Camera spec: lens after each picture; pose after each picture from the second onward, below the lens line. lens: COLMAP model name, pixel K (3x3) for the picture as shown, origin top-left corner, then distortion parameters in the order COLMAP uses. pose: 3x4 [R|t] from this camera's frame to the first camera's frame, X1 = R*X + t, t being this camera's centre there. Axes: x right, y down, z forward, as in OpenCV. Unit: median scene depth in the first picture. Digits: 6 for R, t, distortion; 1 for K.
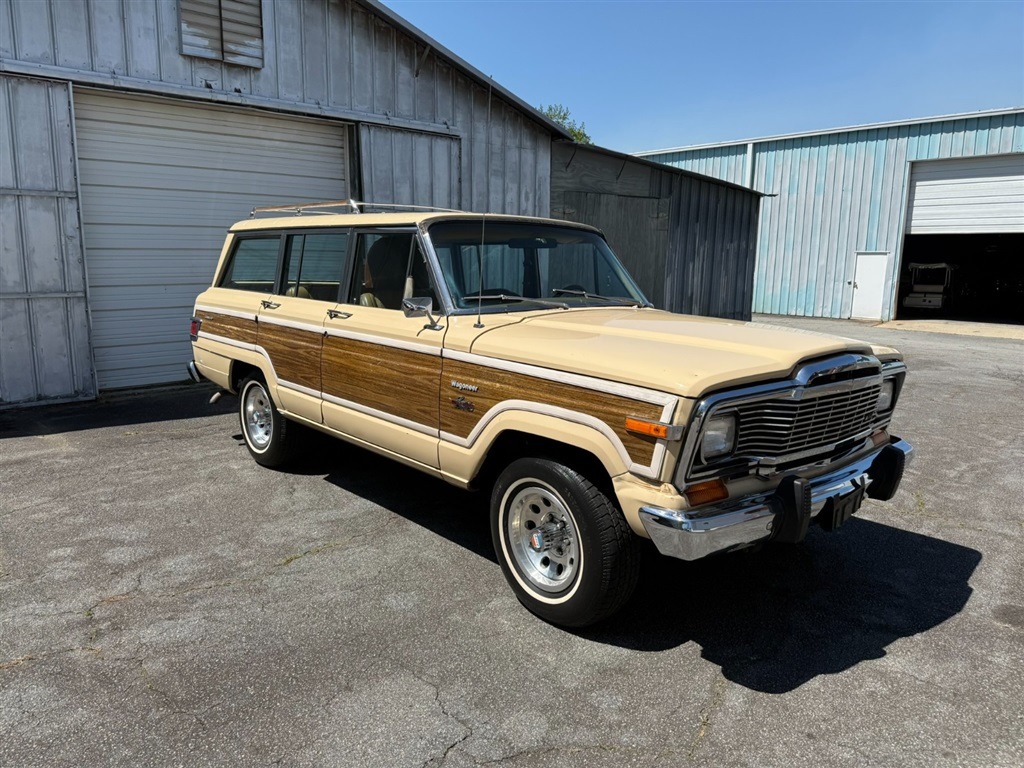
lens RADIAL K [[719.0, 0, 486.5], [0, 719.0, 380.2], [0, 0, 1]] dist [0.025549, -0.032303]
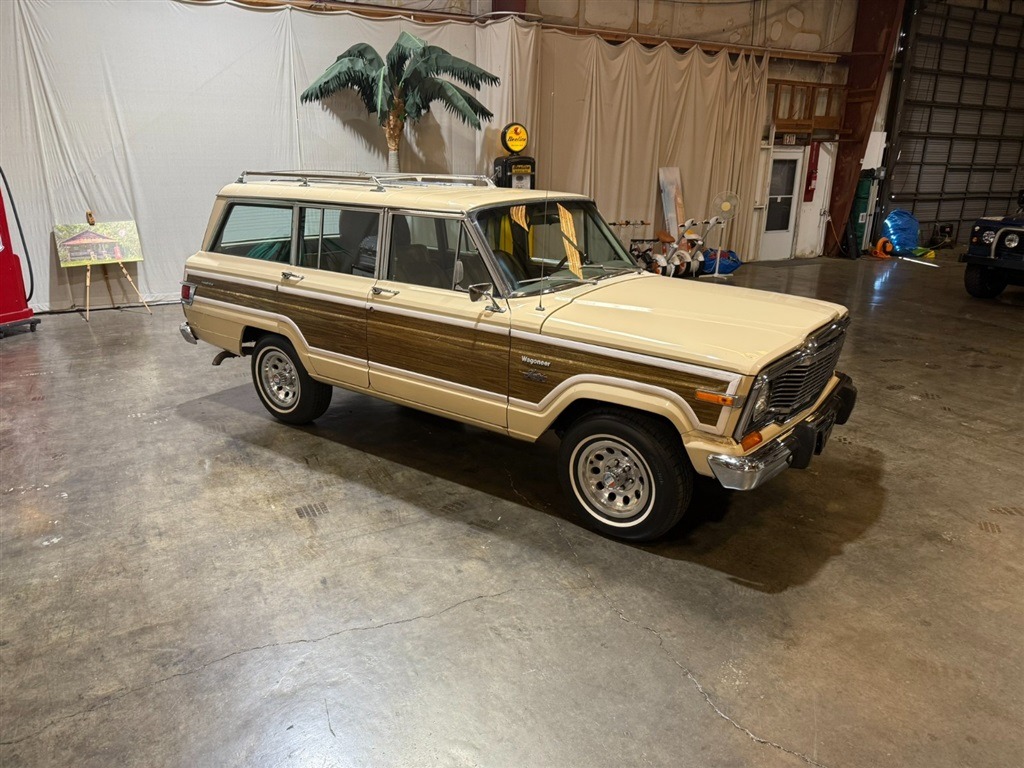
lens RADIAL K [[719.0, 0, 490.6], [0, 719.0, 402.7], [0, 0, 1]] dist [0.025549, -0.032303]
pose [[0.977078, -0.075350, 0.199103, -0.320256], [0.040878, 0.984267, 0.171892, -0.122708], [-0.208922, -0.159812, 0.964786, -0.143622]]
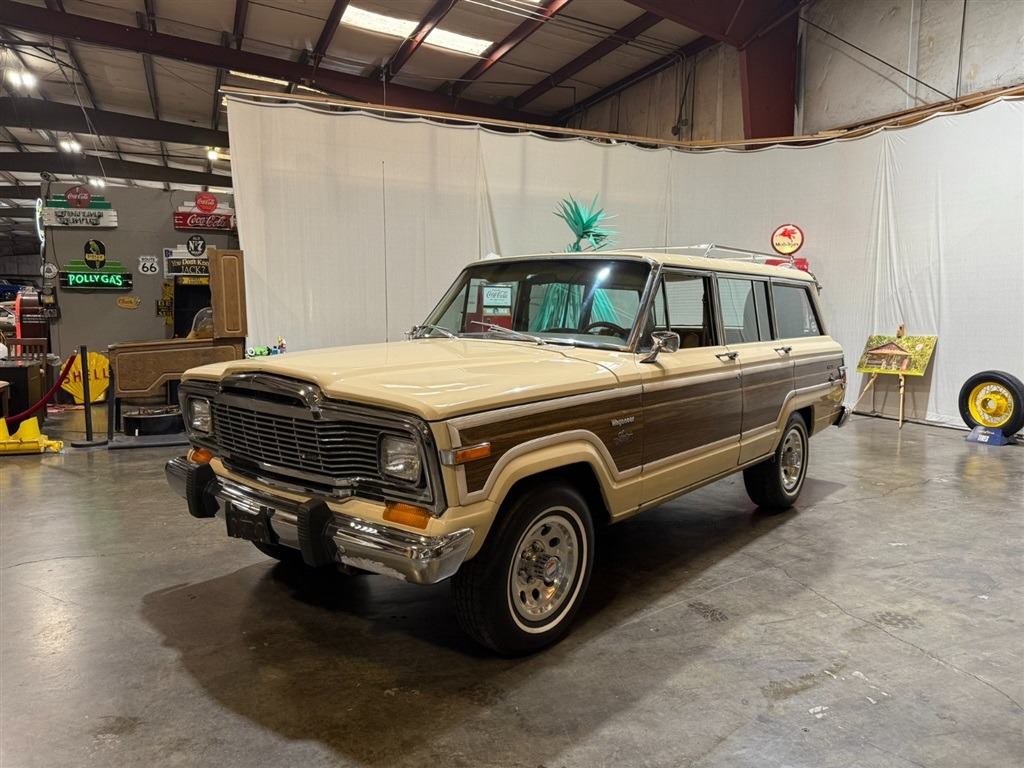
lens RADIAL K [[719.0, 0, 506.5], [0, 719.0, 384.6], [0, 0, 1]] dist [0.025549, -0.032303]
pose [[0.151215, 0.086064, -0.984747, 1.232935], [-0.166101, 0.984250, 0.060515, -0.114202], [0.974446, 0.154417, 0.163129, 0.938194]]
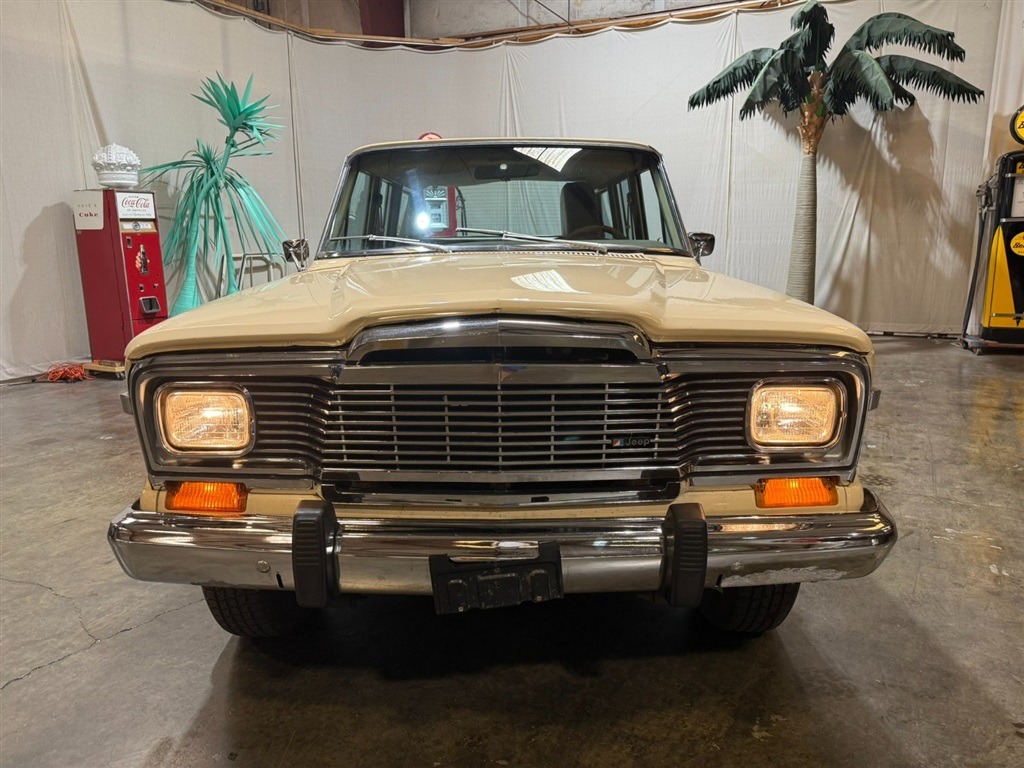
lens RADIAL K [[719.0, 0, 505.9], [0, 719.0, 384.5], [0, 0, 1]] dist [0.025549, -0.032303]
pose [[0.755162, 0.112441, -0.645822, 0.691552], [-0.080528, 0.993630, 0.078834, -0.025394], [0.650573, -0.007526, 0.759407, 0.466634]]
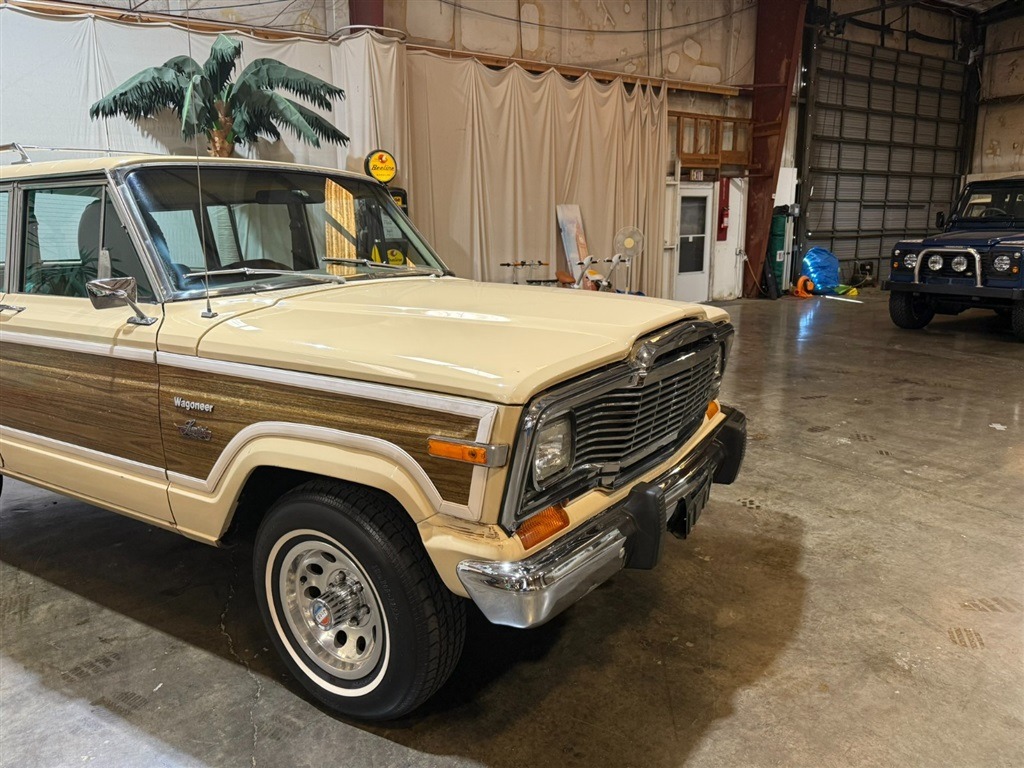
lens RADIAL K [[719.0, 0, 515.4], [0, 719.0, 405.1], [0, 0, 1]] dist [0.025549, -0.032303]
pose [[0.950014, -0.101869, 0.295121, 0.052666], [0.079935, 0.993127, 0.085490, -0.024278], [-0.301801, -0.057626, 0.951628, 0.229749]]
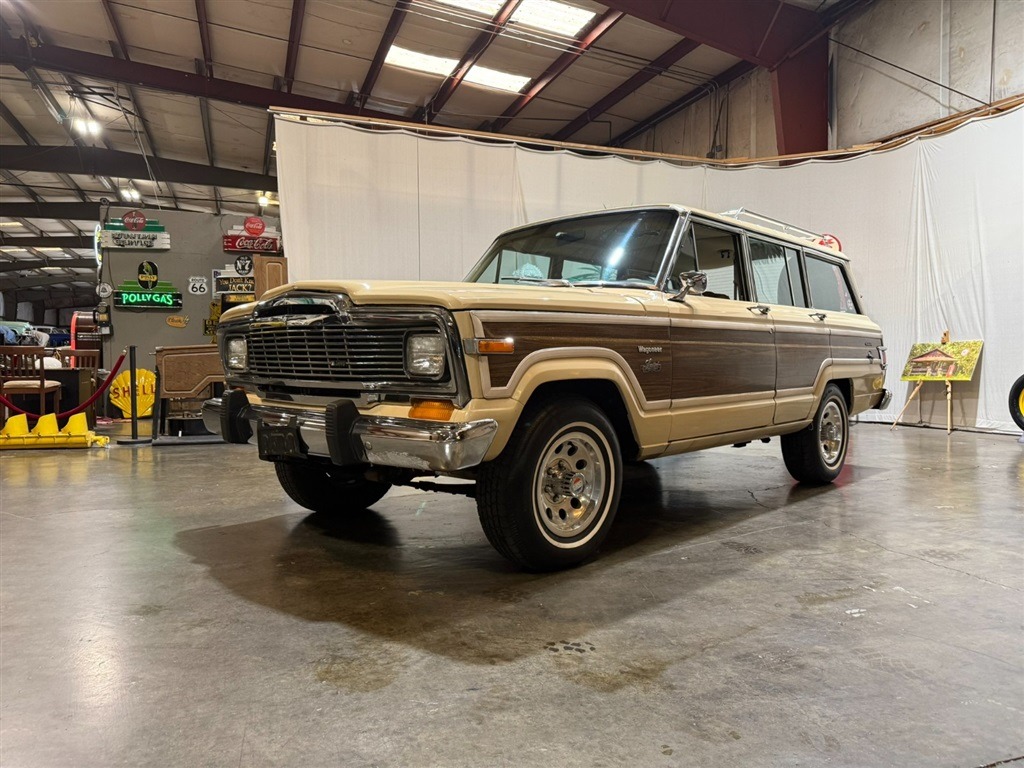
lens RADIAL K [[719.0, 0, 513.4], [0, 719.0, 379.0], [0, 0, 1]] dist [0.025549, -0.032303]
pose [[0.104097, 0.008095, -0.994534, 1.249839], [-0.162847, 0.986610, -0.009014, 0.034548], [0.981145, 0.162895, 0.104022, 0.978553]]
